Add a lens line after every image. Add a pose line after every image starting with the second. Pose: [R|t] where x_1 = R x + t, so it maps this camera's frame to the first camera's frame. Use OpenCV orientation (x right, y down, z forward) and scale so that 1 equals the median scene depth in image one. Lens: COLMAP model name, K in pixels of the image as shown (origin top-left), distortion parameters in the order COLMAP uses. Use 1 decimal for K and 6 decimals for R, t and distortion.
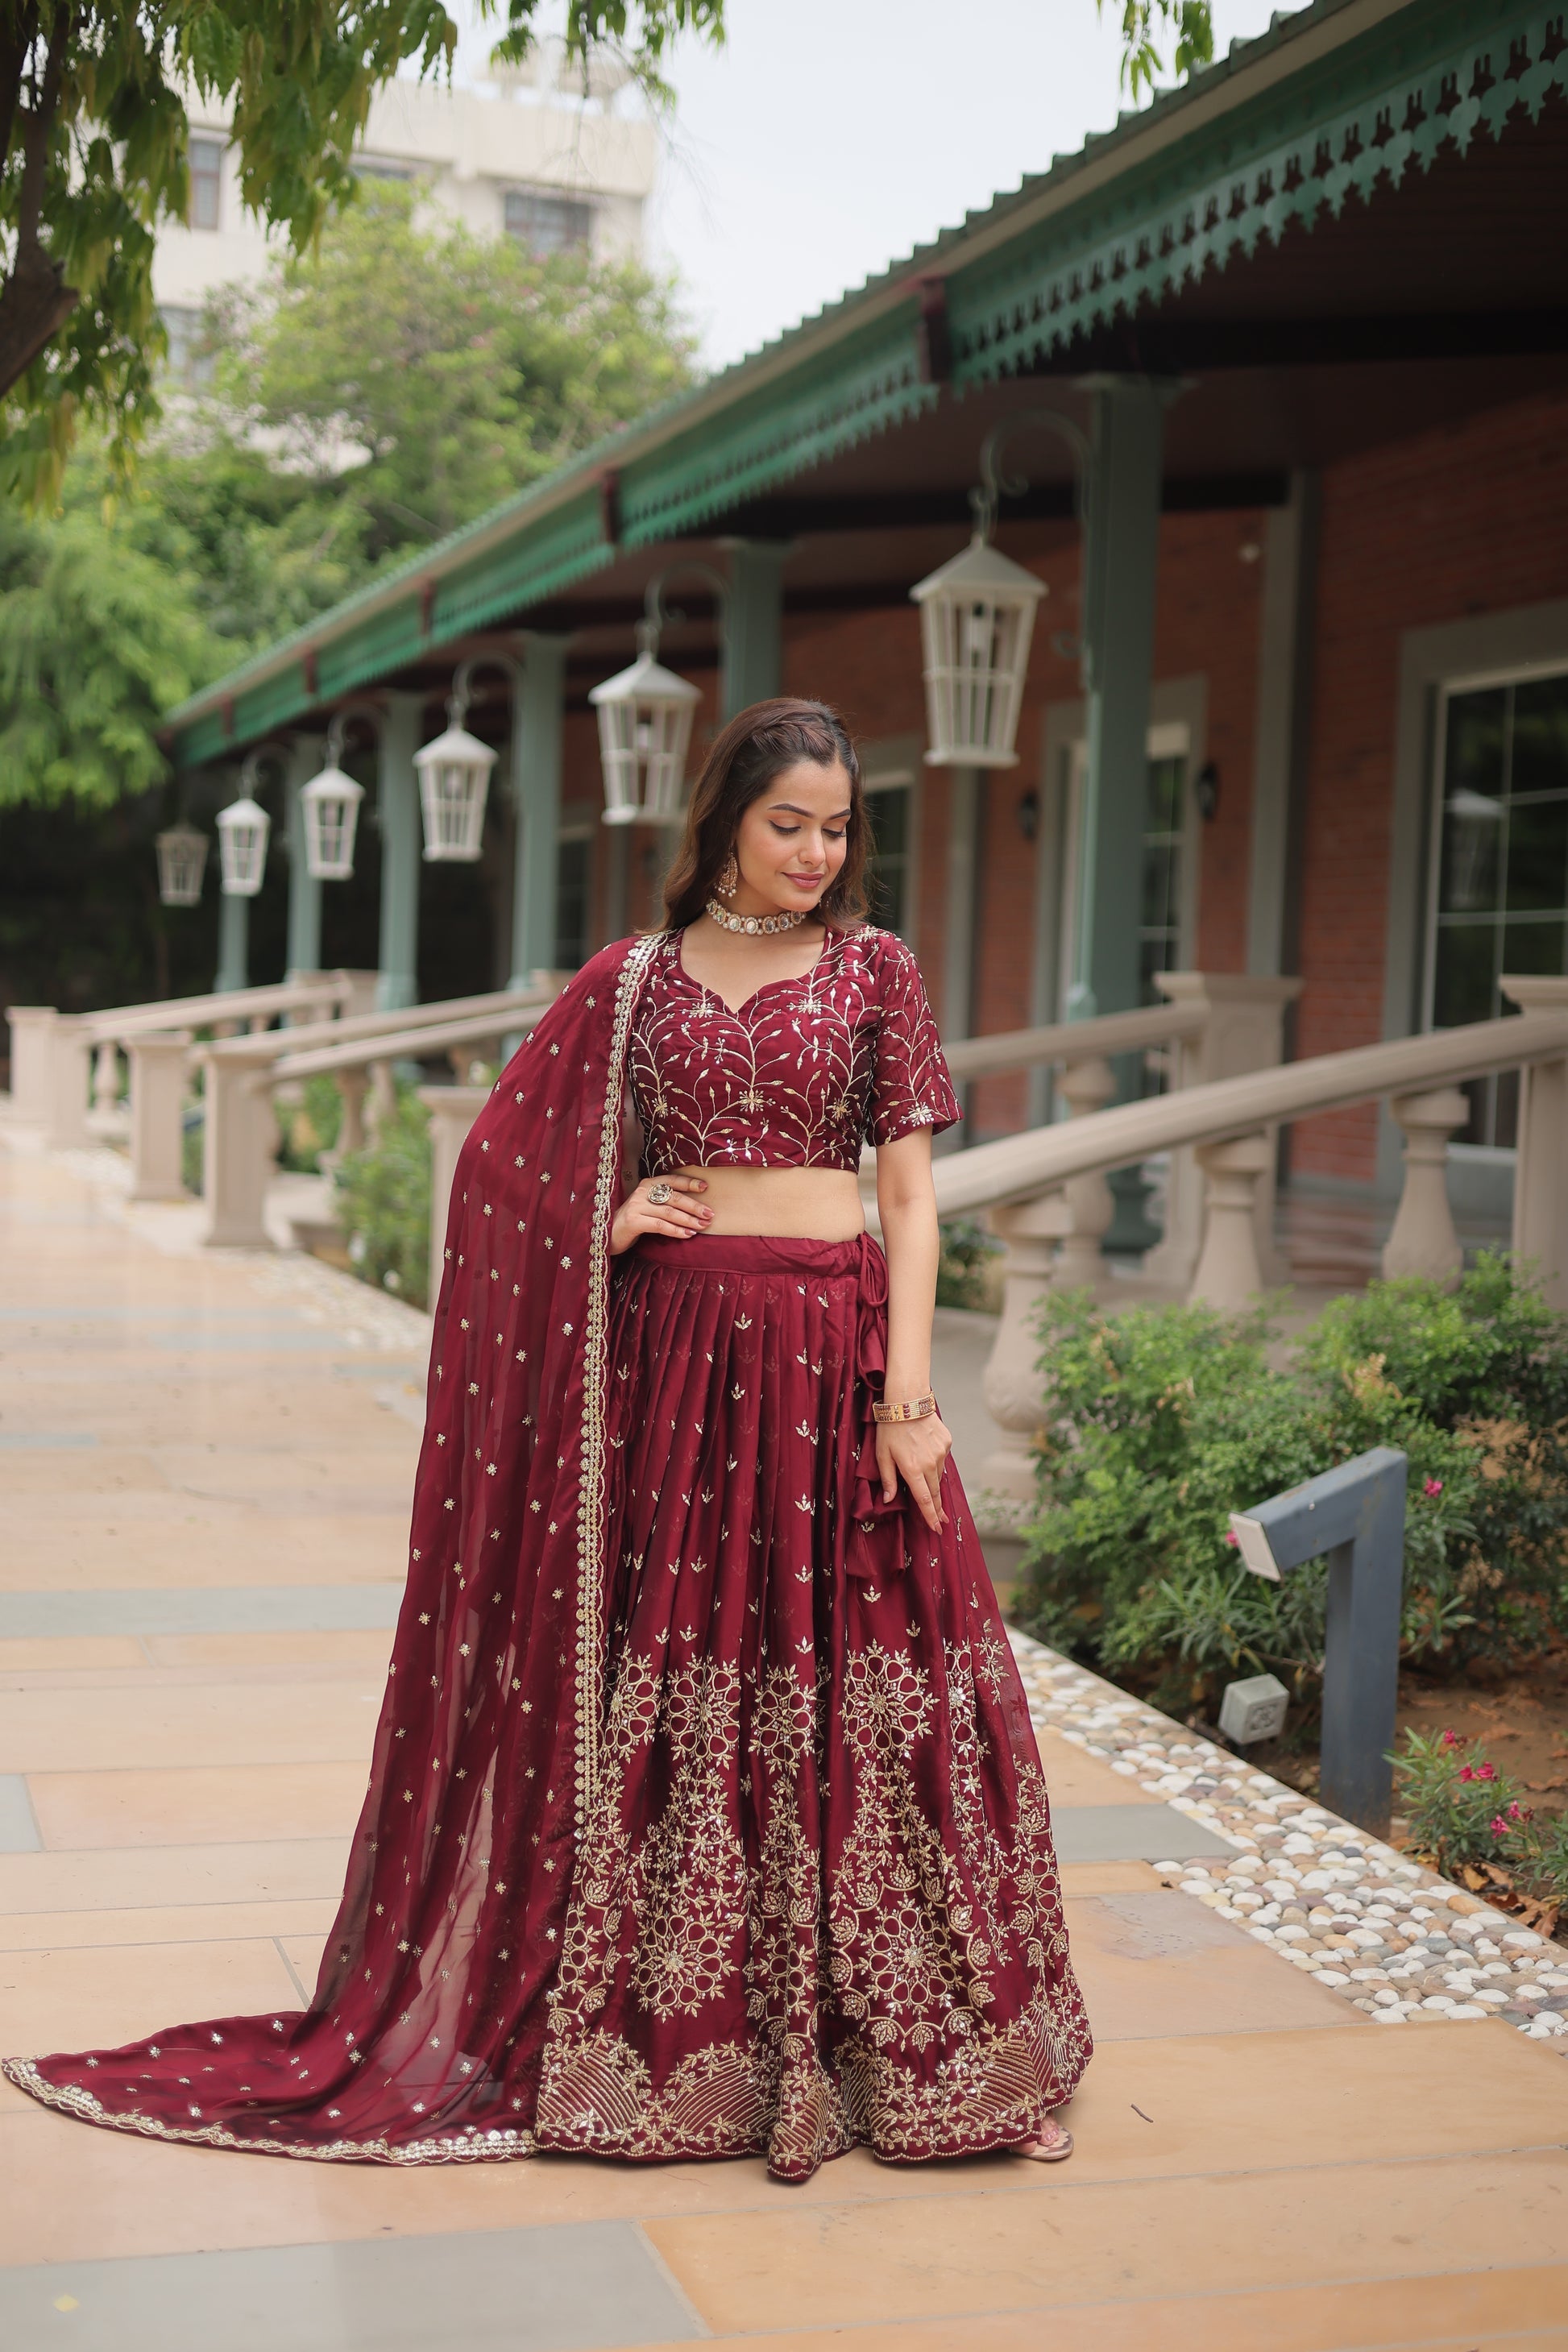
lens RADIAL K [[3103.2, 0, 784.0], [0, 3103.2, 1176.0], [0, 0, 1]] dist [0.035697, -0.171959]
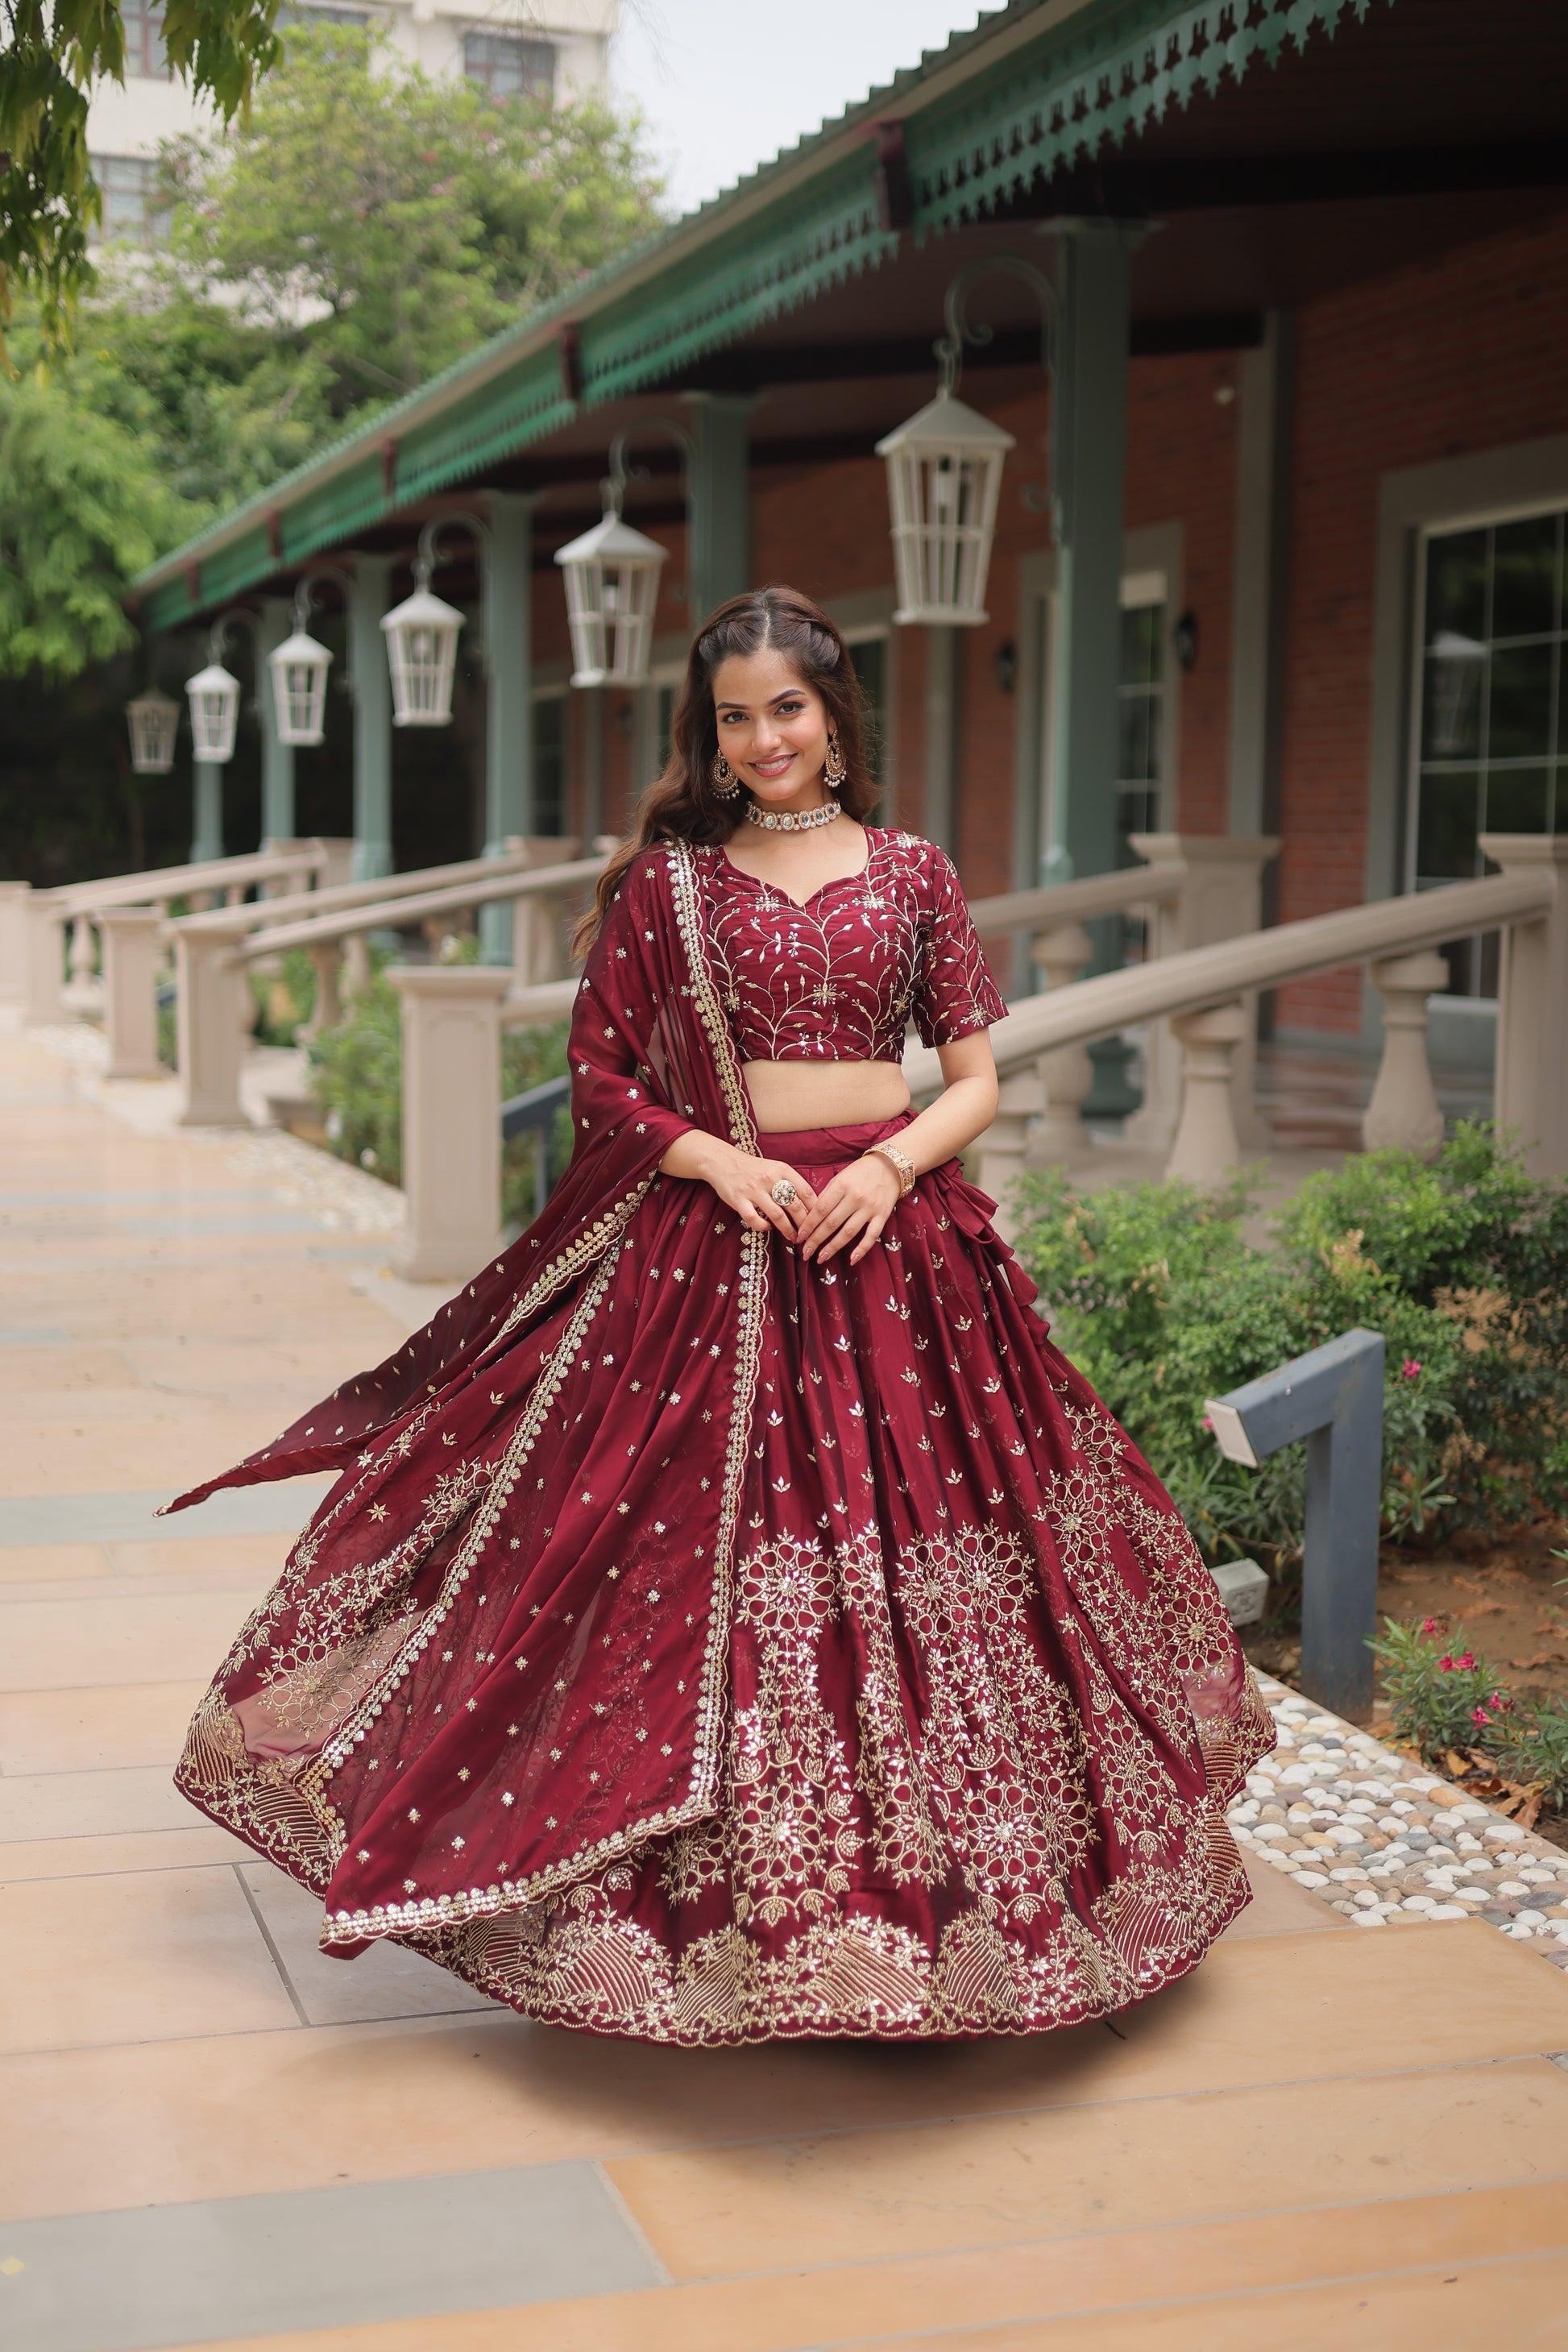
lens RADIAL K [[3109.8, 0, 791.6], [0, 3109.8, 1170.5], [0, 0, 1]] dist [0.037061, -0.165499]
pose [[0.999737, -0.022491, 0.004589, 0.004799], [0.022258, 0.998705, 0.045759, -0.005907], [-0.005612, -0.045645, 0.998942, 0.009720]]
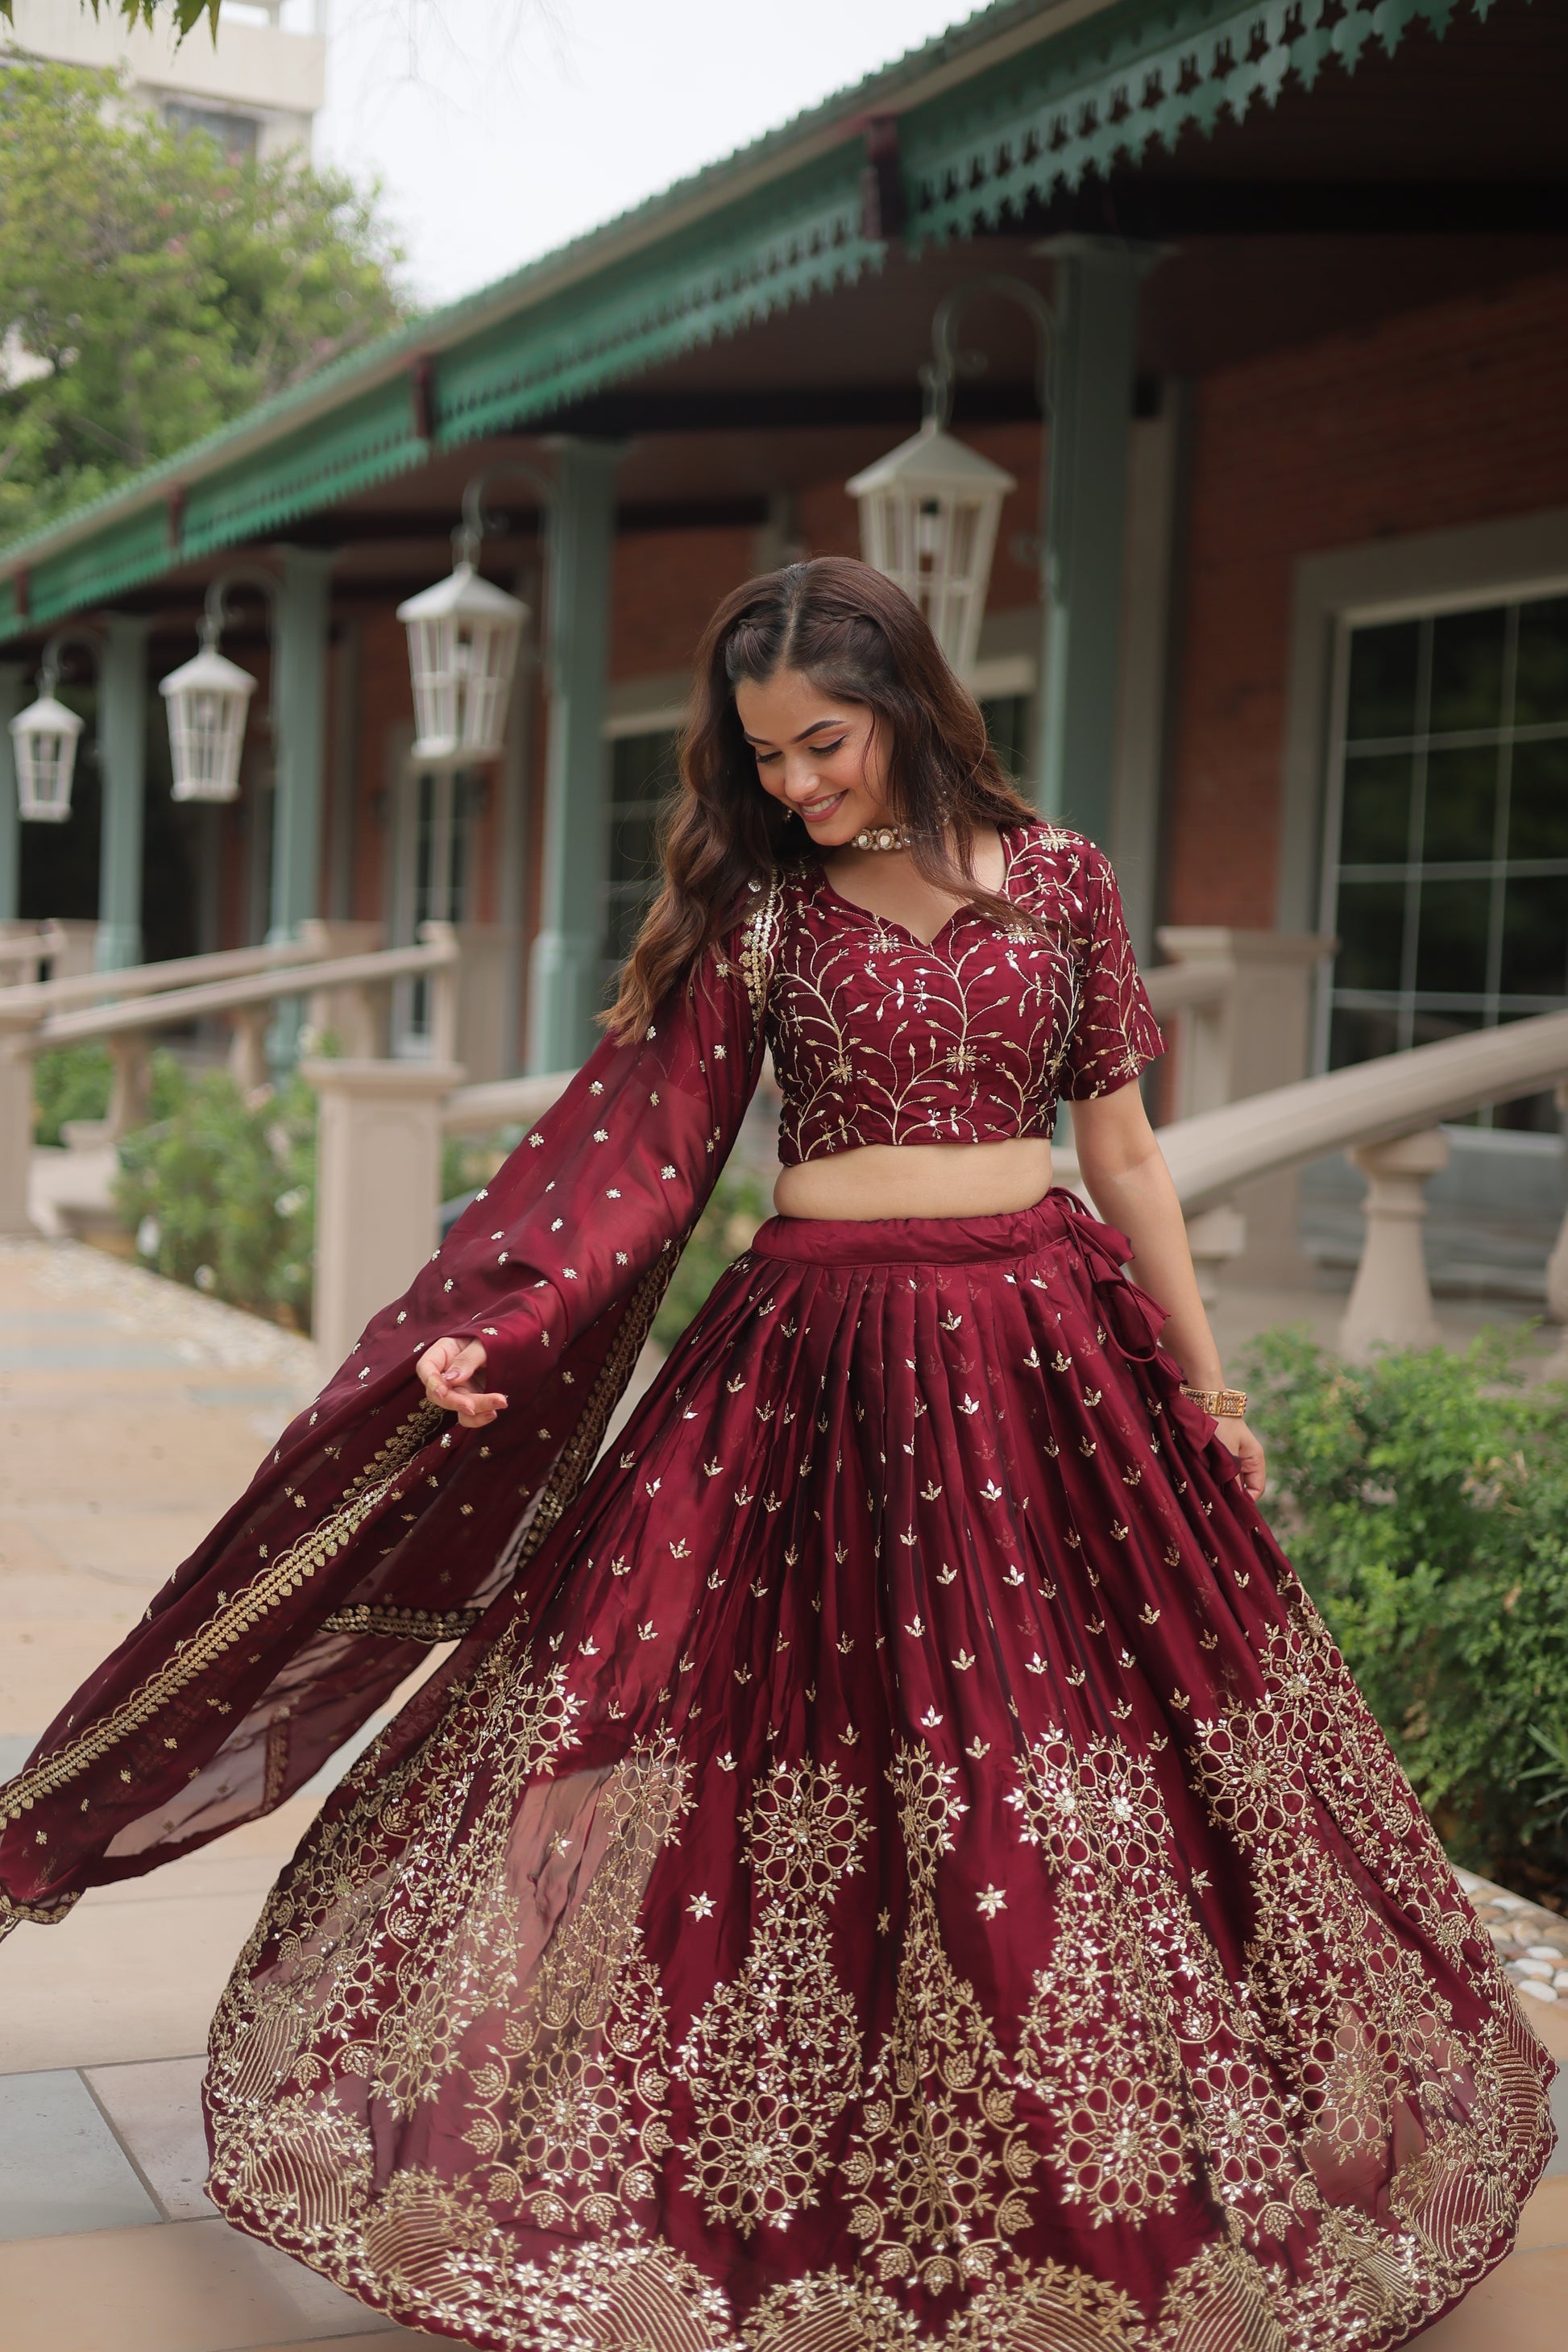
lens RADIAL K [[3134.6, 0, 760.6], [0, 3134.6, 1213.6], [0, 0, 1]] dist [0.034169, -0.152441]
pose [[0.994428, -0.002144, 0.105398, -0.076558], [-0.000481, 0.999691, 0.024870, -0.007515], [-0.105419, -0.024782, 0.994119, 0.132829]]
